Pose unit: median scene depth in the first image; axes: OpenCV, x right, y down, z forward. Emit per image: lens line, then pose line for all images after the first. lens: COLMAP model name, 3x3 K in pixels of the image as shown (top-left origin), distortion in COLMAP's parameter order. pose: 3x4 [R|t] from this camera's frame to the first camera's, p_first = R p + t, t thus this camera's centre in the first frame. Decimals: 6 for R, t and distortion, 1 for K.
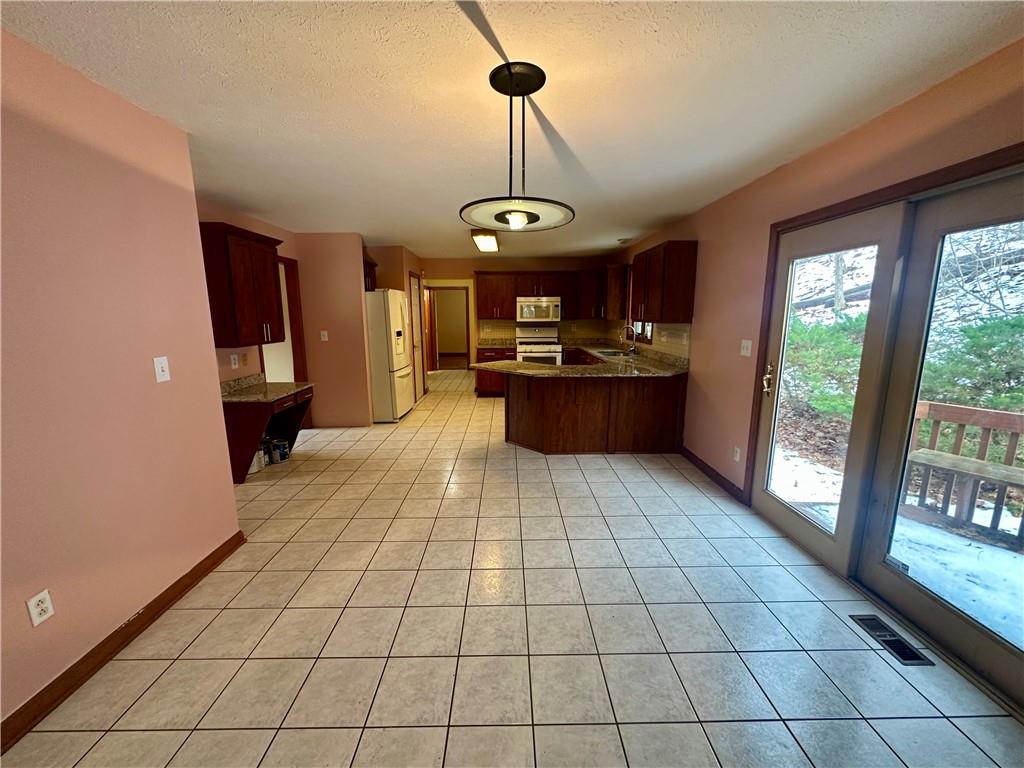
lens RADIAL K [[408.9, 0, 515.2], [0, 408.9, 380.8], [0, 0, 1]] dist [-0.009911, -0.000361]
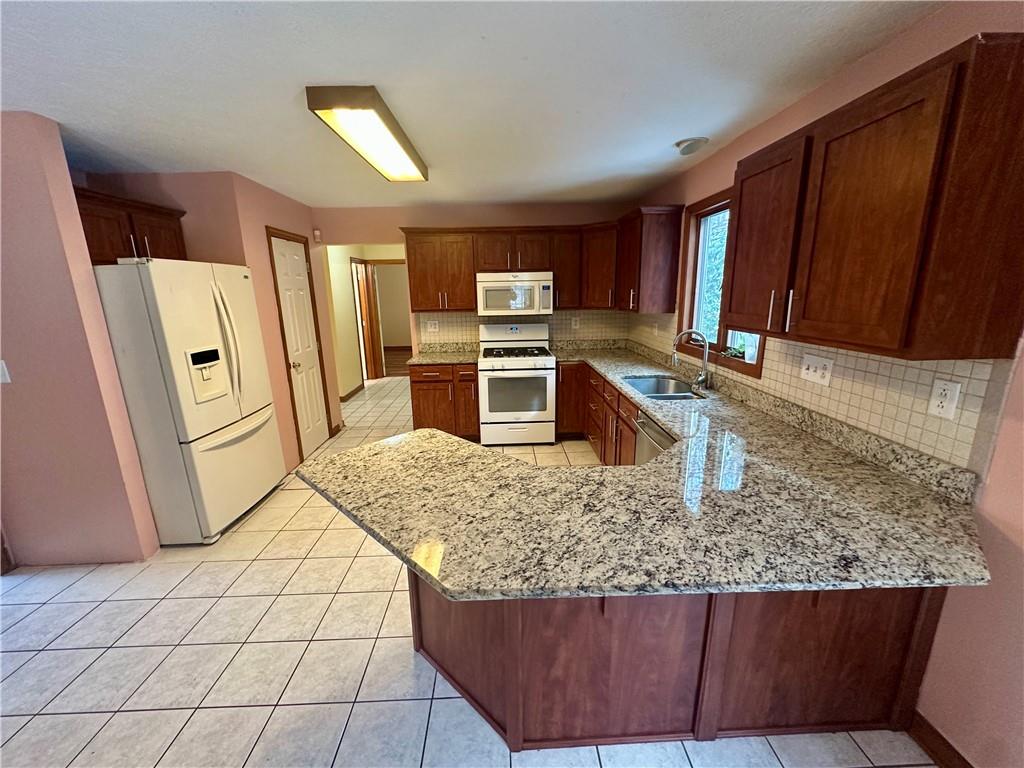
lens RADIAL K [[408.9, 0, 507.3], [0, 408.9, 388.8], [0, 0, 1]] dist [-0.009911, -0.000361]
pose [[0.999899, -0.014096, -0.001998, 0.045832], [0.014205, 0.997228, 0.073033, -0.084371], [0.000963, -0.073054, 0.997327, 0.417340]]
